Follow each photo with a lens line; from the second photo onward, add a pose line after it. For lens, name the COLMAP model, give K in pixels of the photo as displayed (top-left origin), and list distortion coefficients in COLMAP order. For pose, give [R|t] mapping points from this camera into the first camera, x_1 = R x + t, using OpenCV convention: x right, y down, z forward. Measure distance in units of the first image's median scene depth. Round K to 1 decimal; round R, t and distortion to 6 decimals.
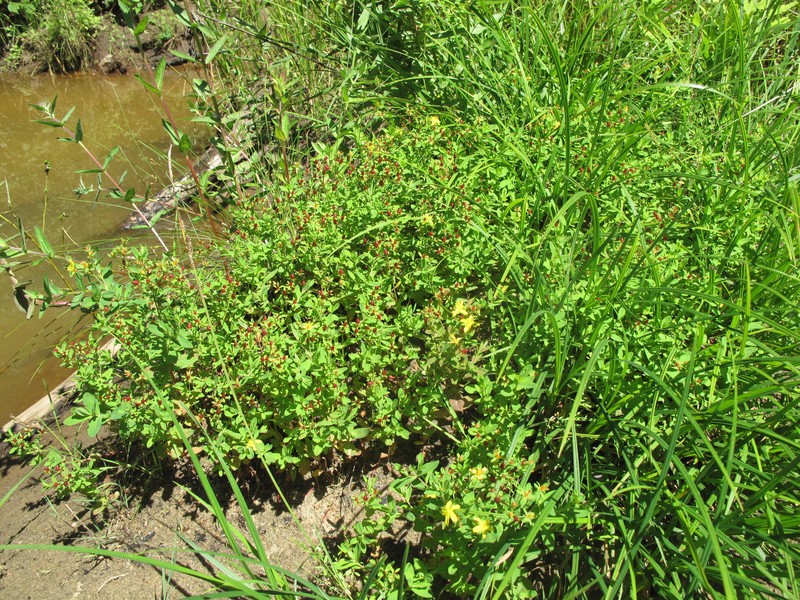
lens RADIAL K [[584.1, 0, 400.0], [0, 584.1, 300.0], [0, 0, 1]] dist [-0.097309, 0.000332]
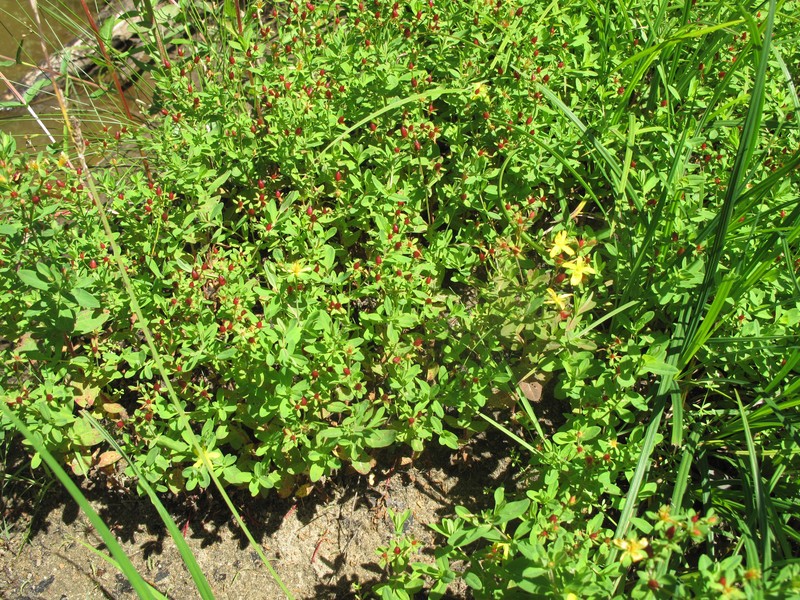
lens RADIAL K [[720.4, 0, 400.0], [0, 720.4, 300.0], [0, 0, 1]] dist [-0.074888, 0.016939]
pose [[0.998539, -0.003773, 0.053901, -0.079327], [-0.003112, 0.991887, 0.127086, -0.015637], [-0.053943, -0.127068, 0.990426, 0.225936]]
